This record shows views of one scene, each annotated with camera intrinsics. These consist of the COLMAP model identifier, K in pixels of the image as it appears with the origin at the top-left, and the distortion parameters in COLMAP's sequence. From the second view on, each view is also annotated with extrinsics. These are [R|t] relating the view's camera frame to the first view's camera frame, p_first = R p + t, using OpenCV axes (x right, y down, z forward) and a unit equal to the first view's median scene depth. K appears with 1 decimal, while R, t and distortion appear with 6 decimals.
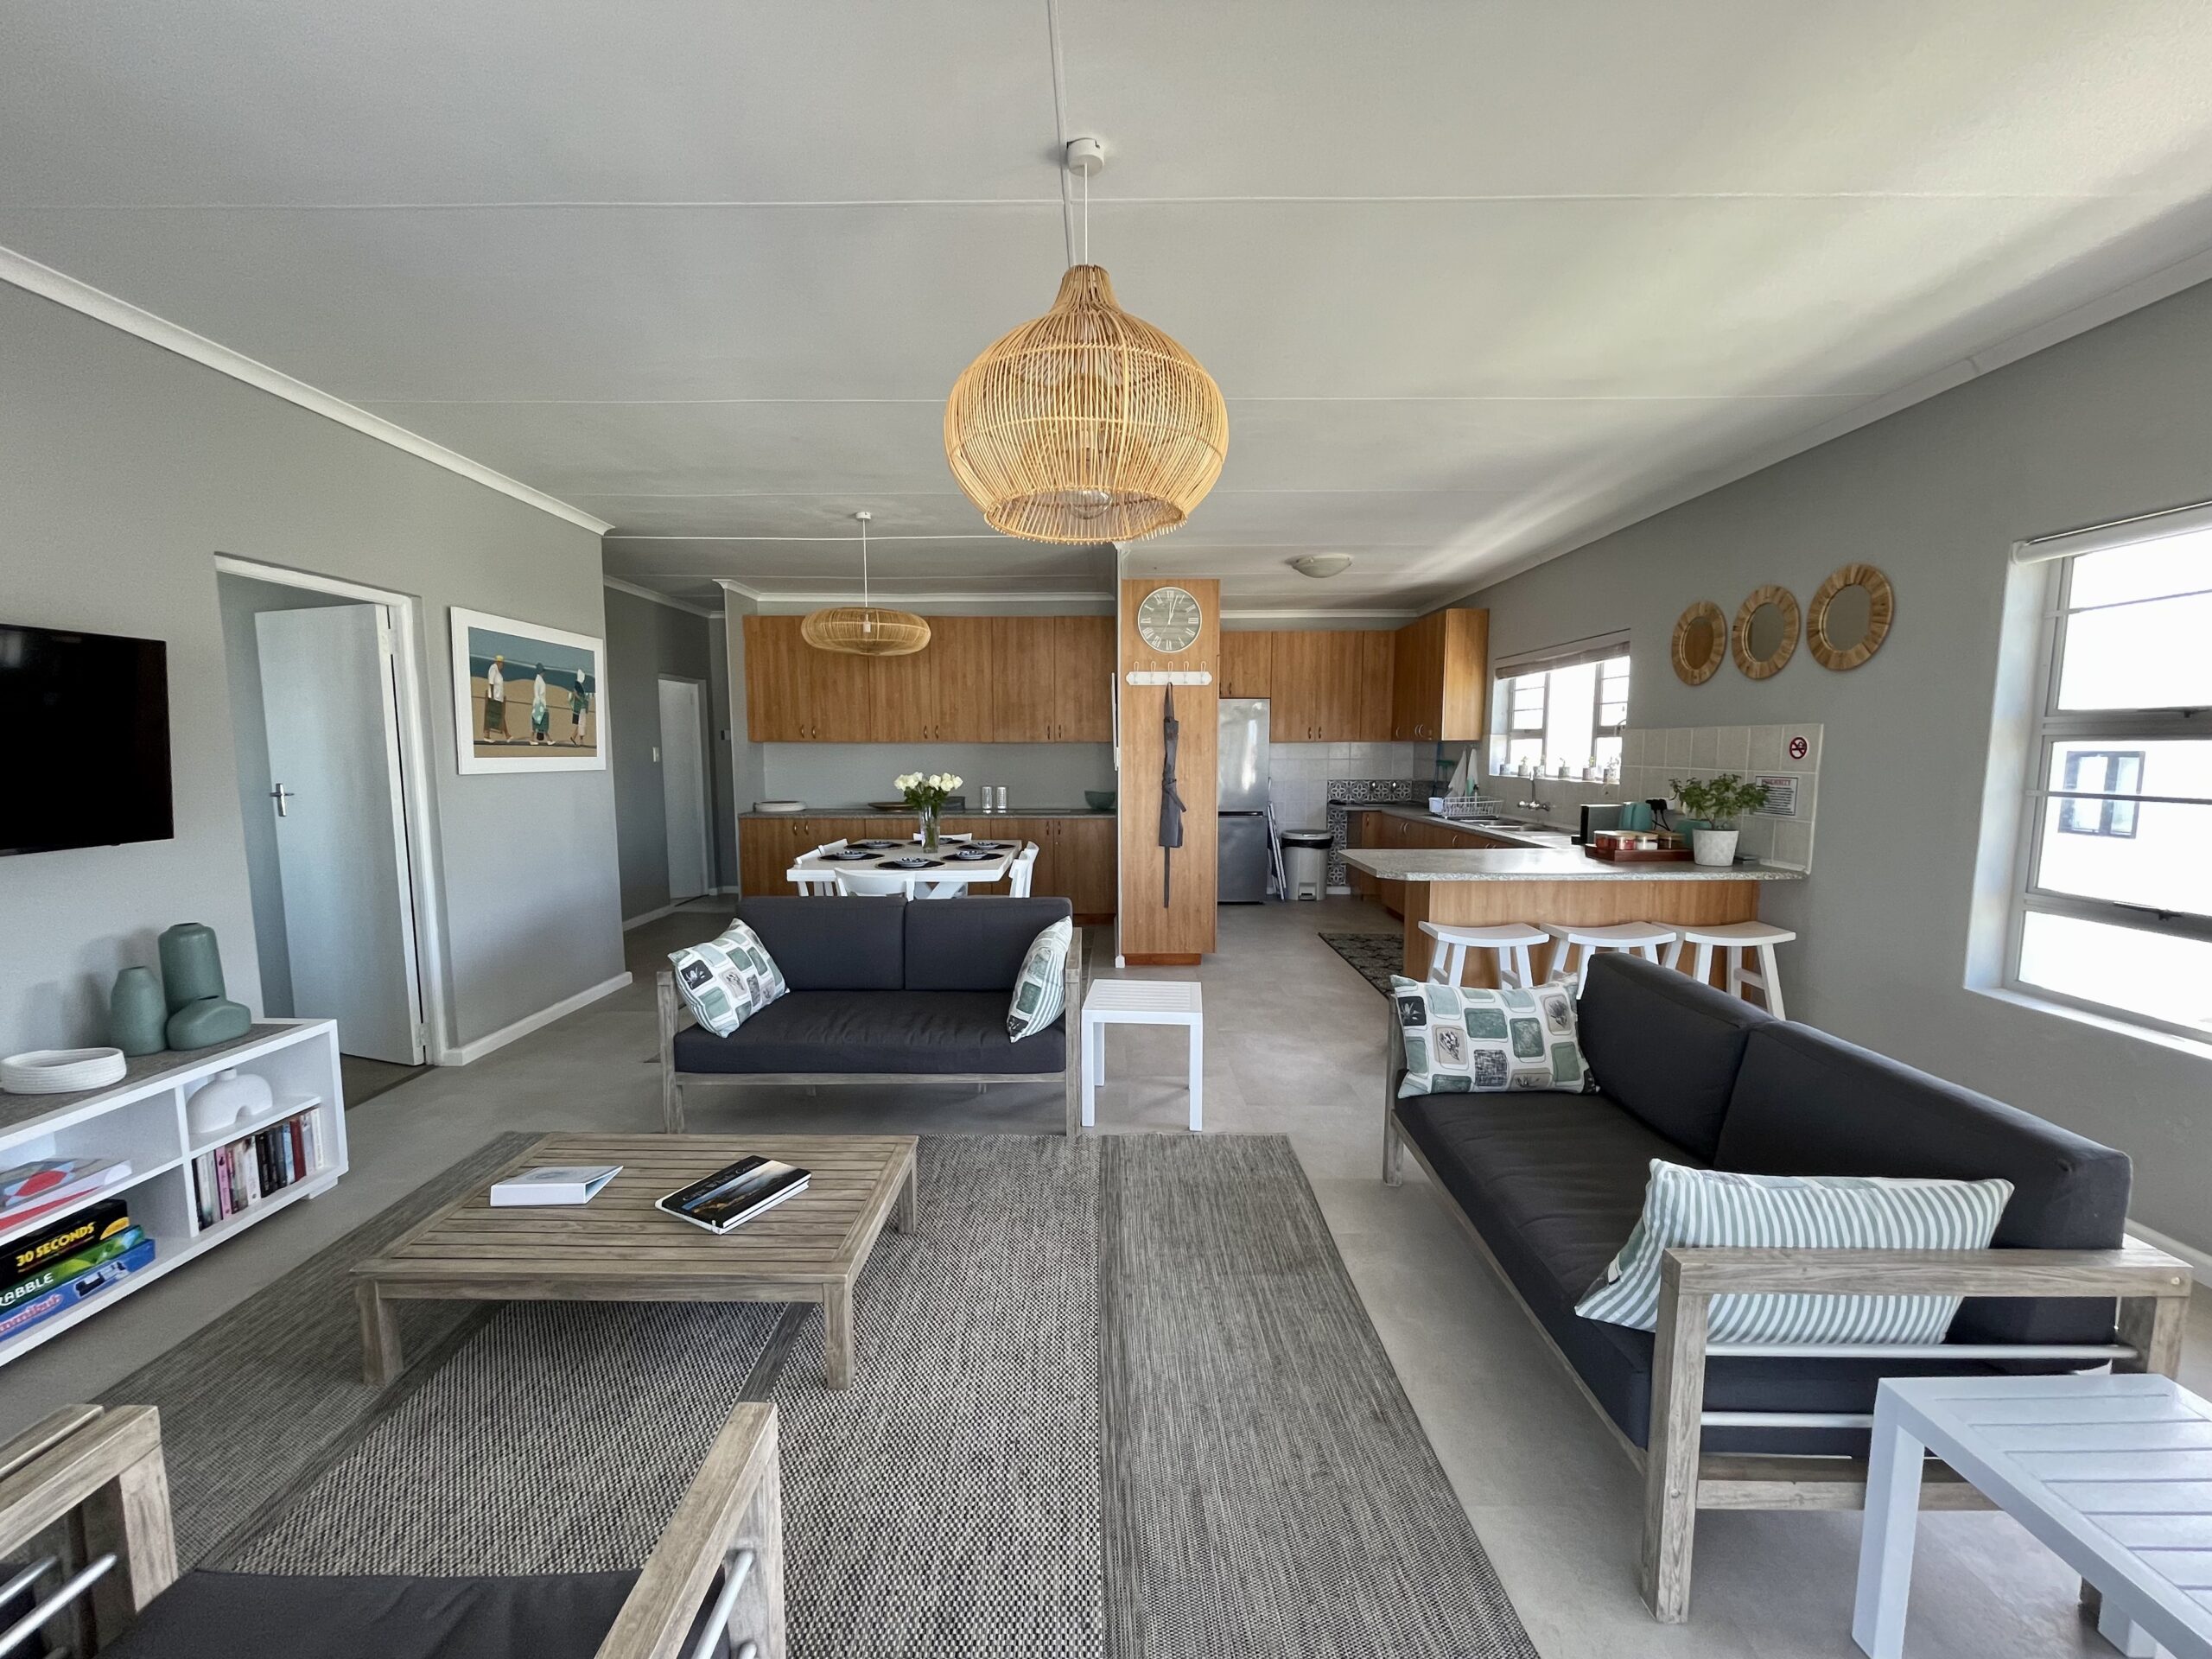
lens RADIAL K [[880.5, 0, 1099.8], [0, 880.5, 834.0], [0, 0, 1]] dist [-0.000007, -0.000019]
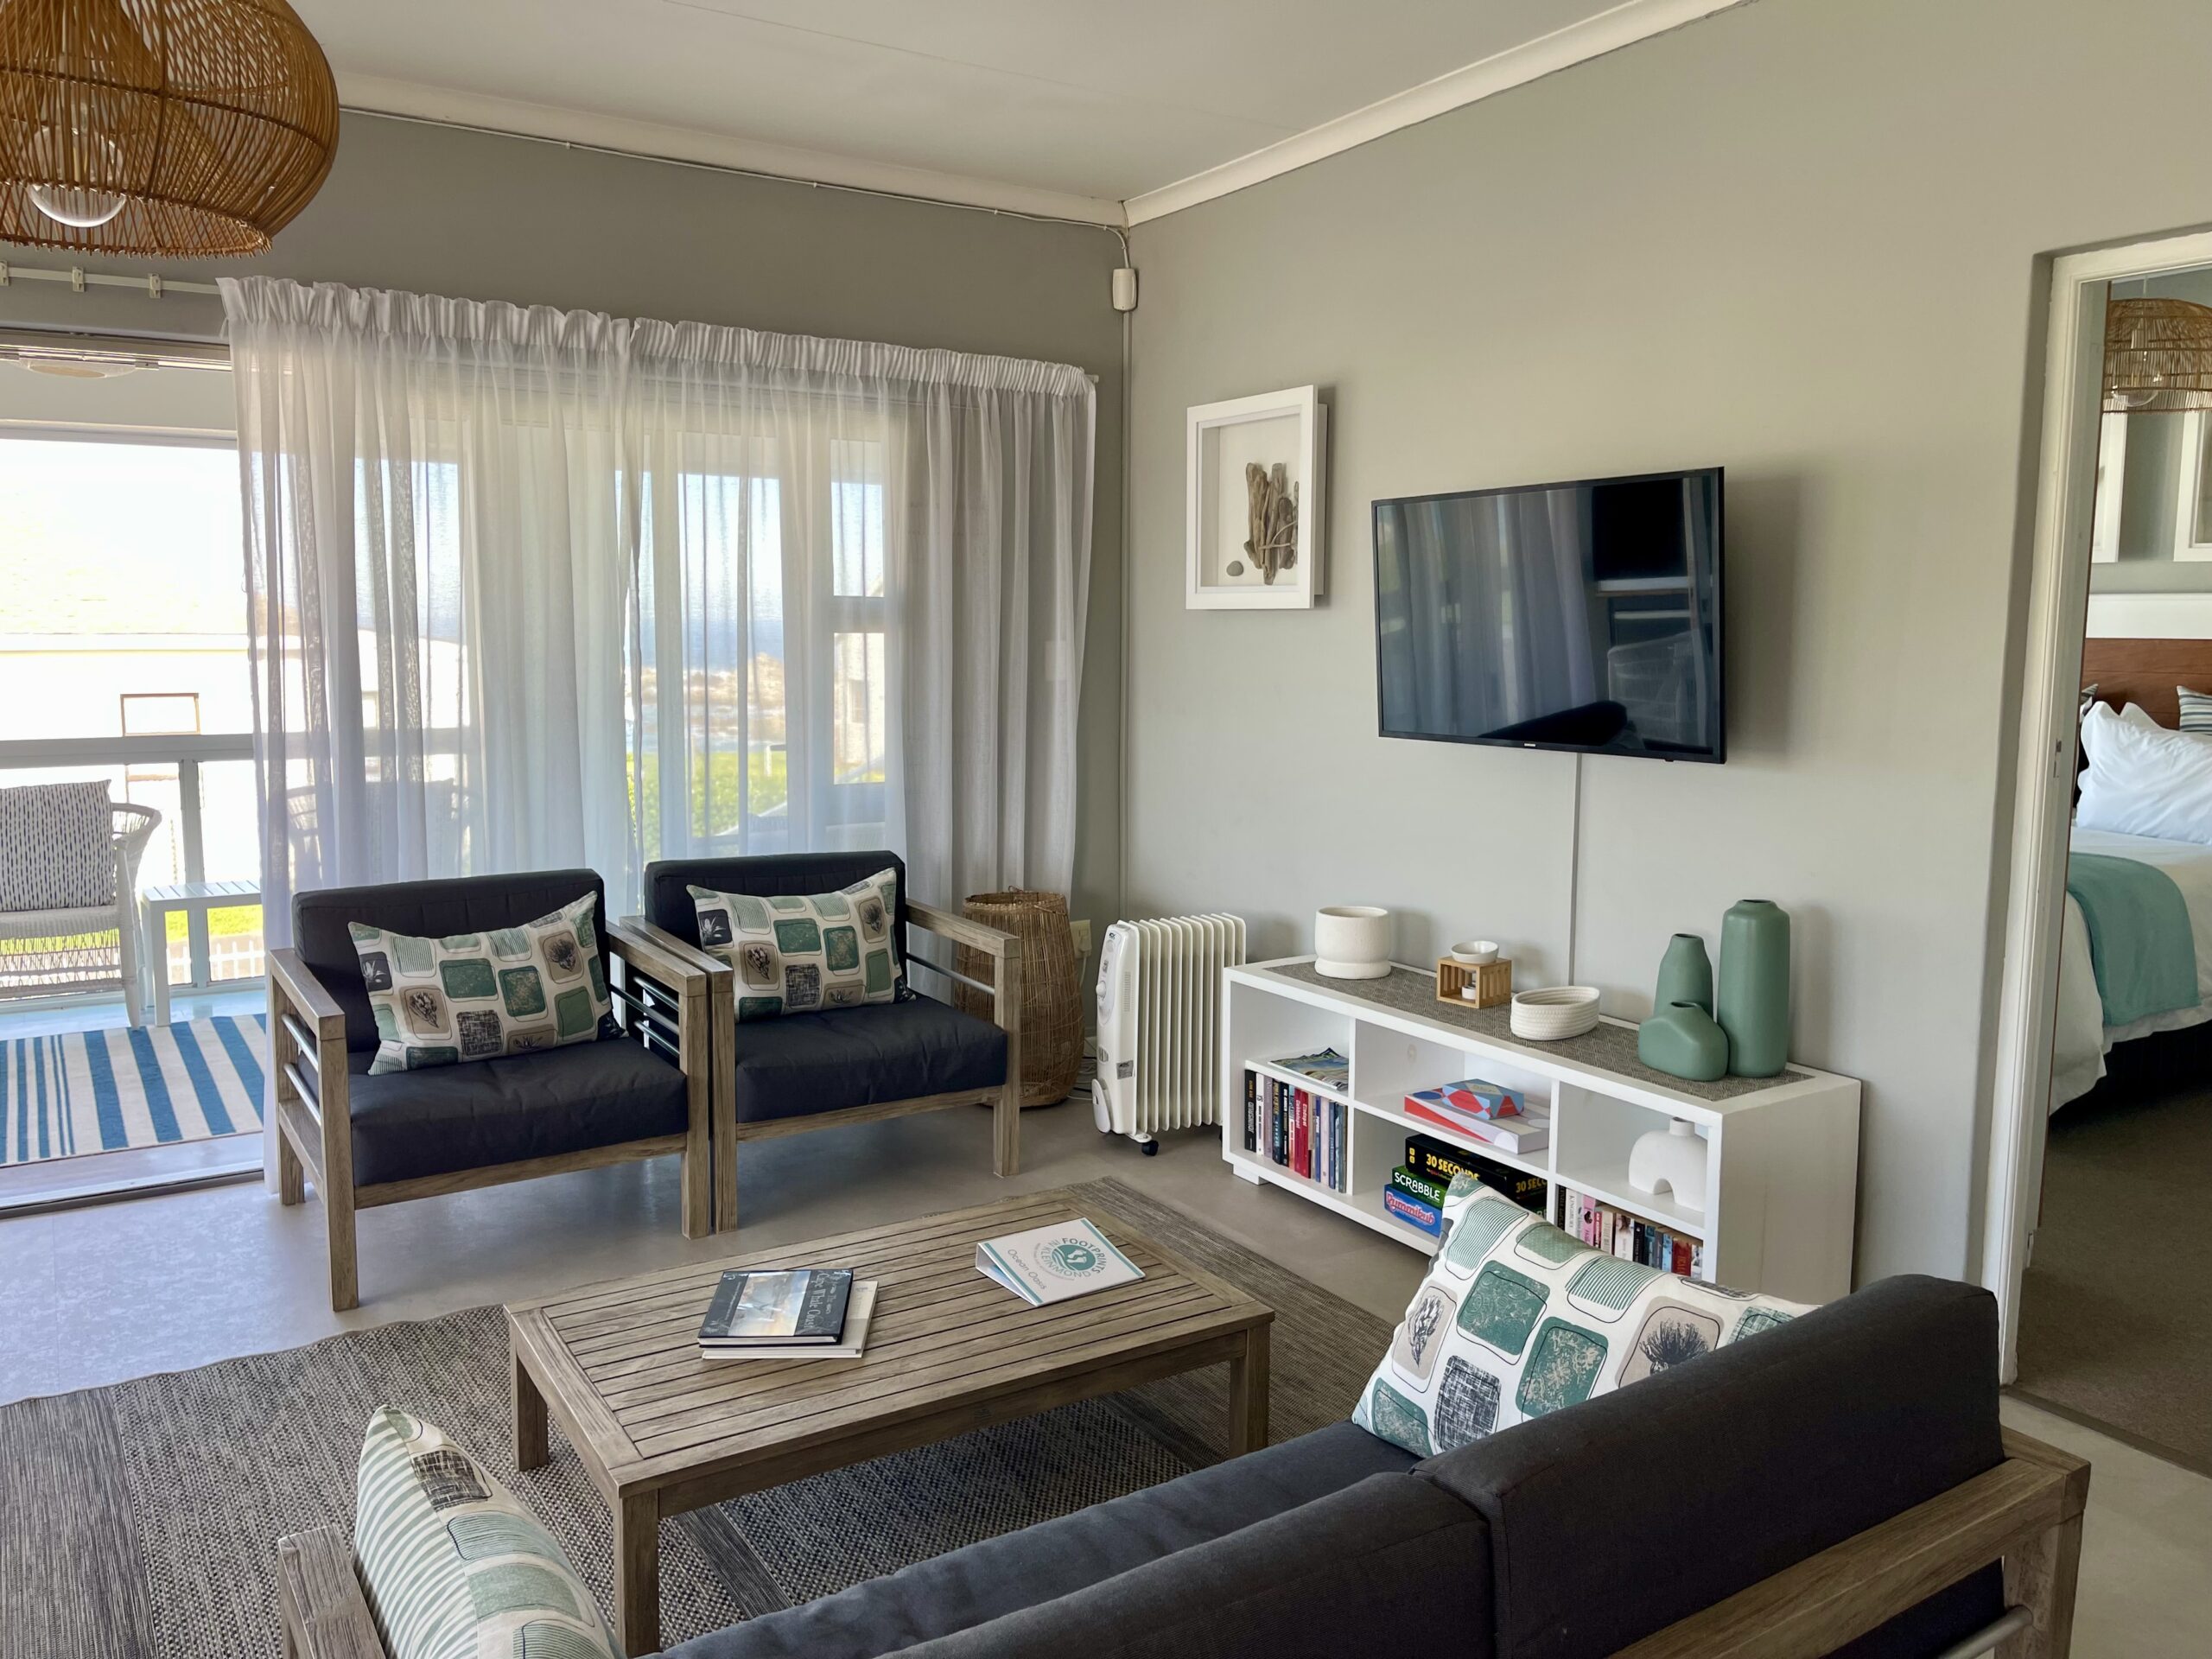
lens RADIAL K [[1676.0, 0, 1108.5], [0, 1676.0, 823.3], [0, 0, 1]] dist [-0.001047, -0.010780]
pose [[-0.842199, 0.060493, -0.535762, 0.023143], [-0.058198, 0.977681, 0.201875, -0.198197], [0.536017, 0.201199, -0.819881, 1.986219]]
